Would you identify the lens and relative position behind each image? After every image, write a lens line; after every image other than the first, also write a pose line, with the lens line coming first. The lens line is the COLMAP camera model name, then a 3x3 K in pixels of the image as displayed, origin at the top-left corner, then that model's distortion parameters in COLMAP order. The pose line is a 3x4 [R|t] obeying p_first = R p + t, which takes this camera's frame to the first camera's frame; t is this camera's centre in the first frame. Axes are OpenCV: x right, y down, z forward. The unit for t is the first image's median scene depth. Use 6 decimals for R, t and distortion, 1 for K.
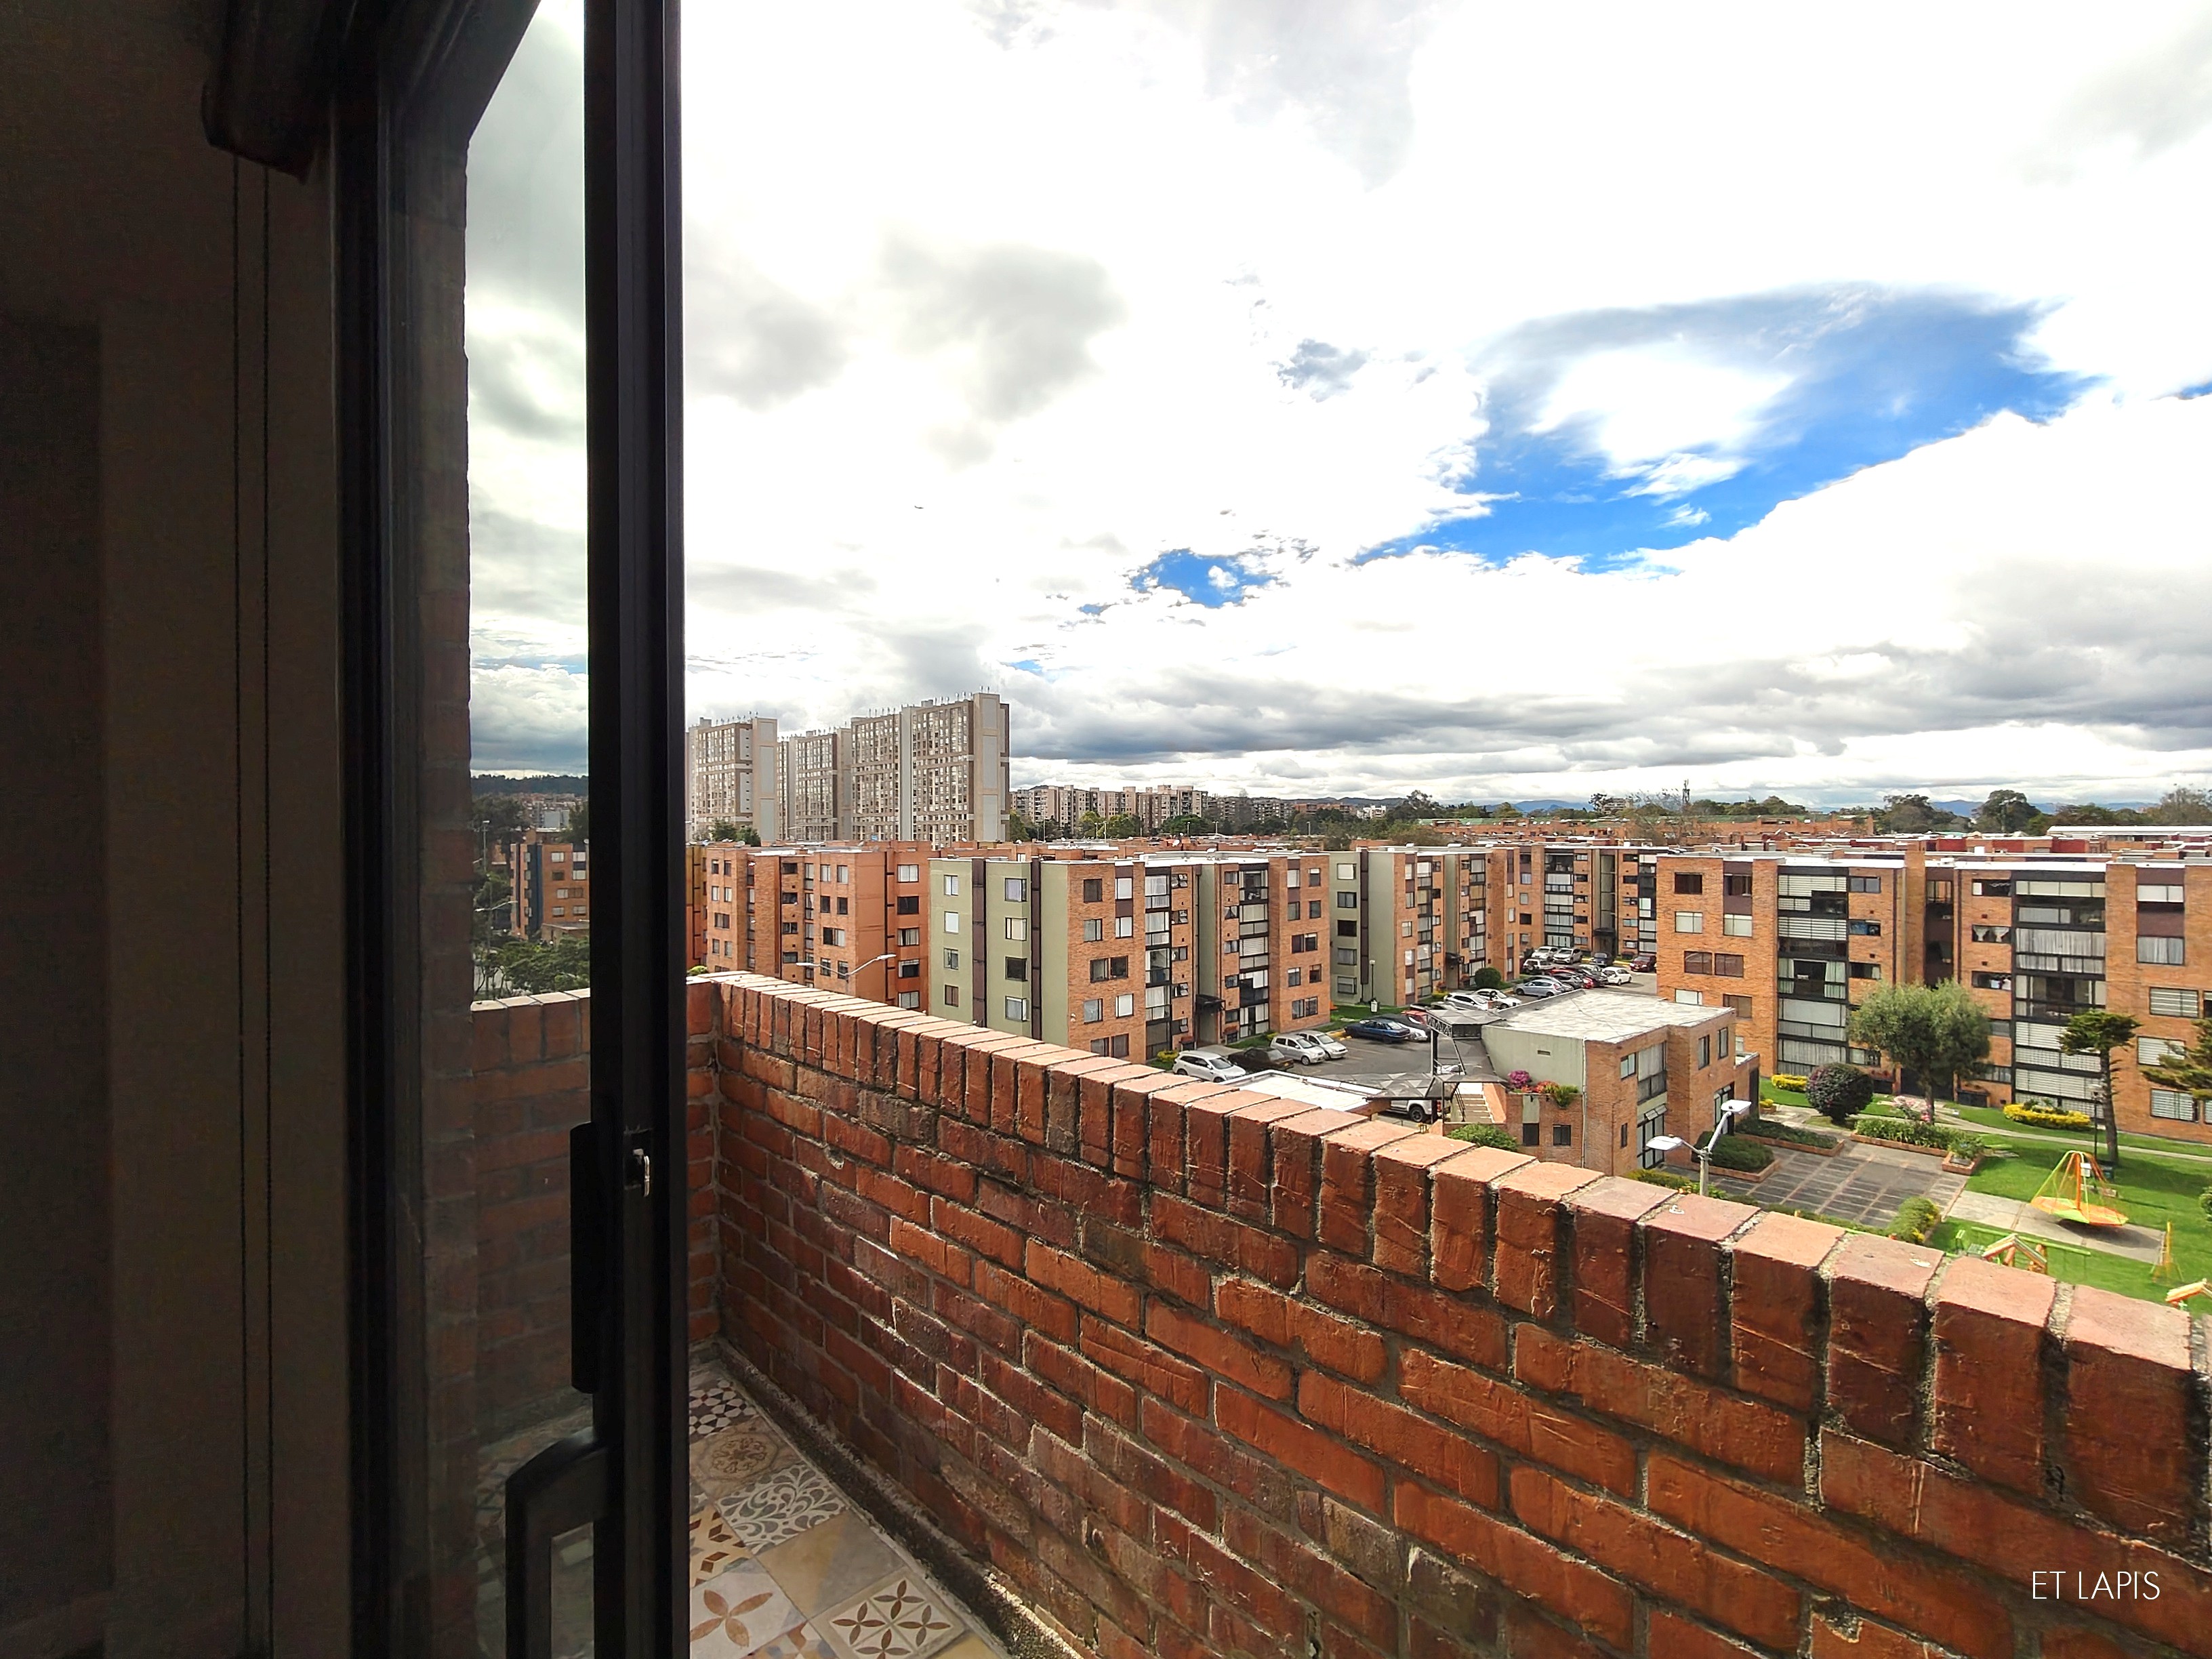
lens RADIAL K [[1040.0, 0, 1106.0], [0, 1040.0, 829.5], [0, 0, 1]] dist [0.001281, -0.000519]
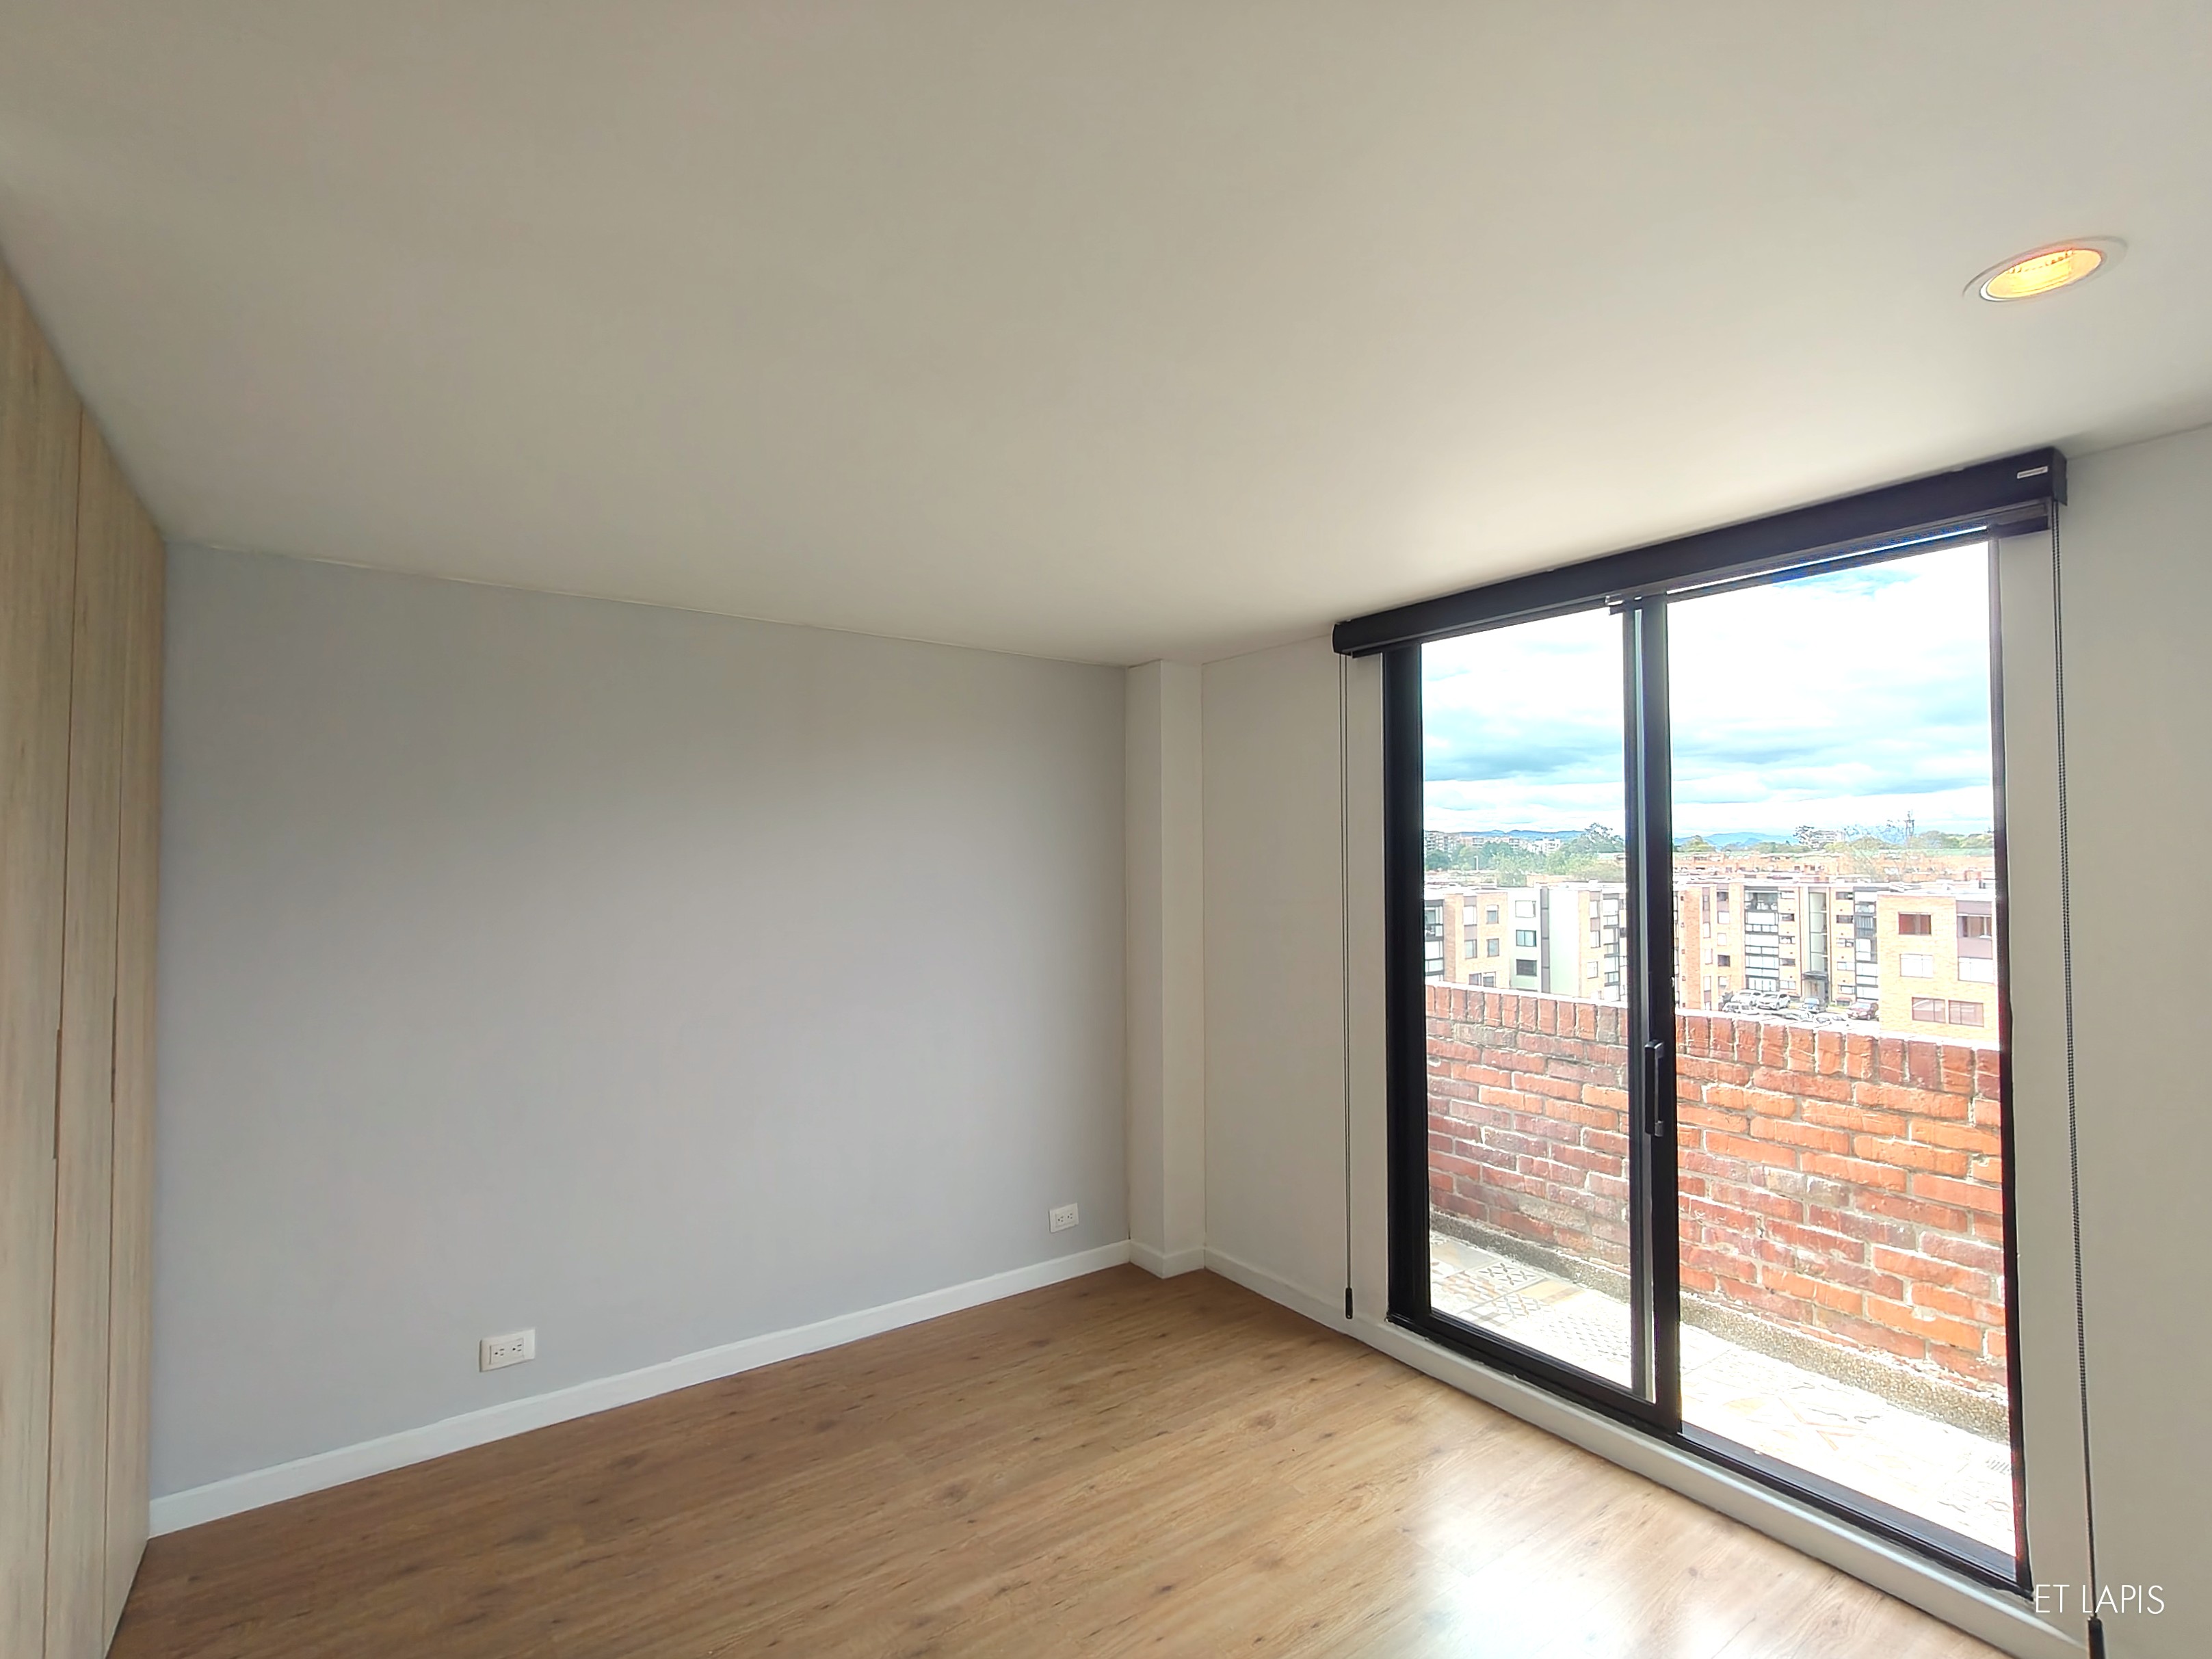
lens RADIAL K [[1047.4, 0, 1106.0], [0, 1047.4, 829.5], [0, 0, 1]] dist [-0.000768, 0.001496]
pose [[0.989417, -0.004597, -0.145029, -0.660517], [-0.000174, 0.999460, -0.032868, -0.054737], [0.145102, 0.032546, 0.988881, -1.162878]]
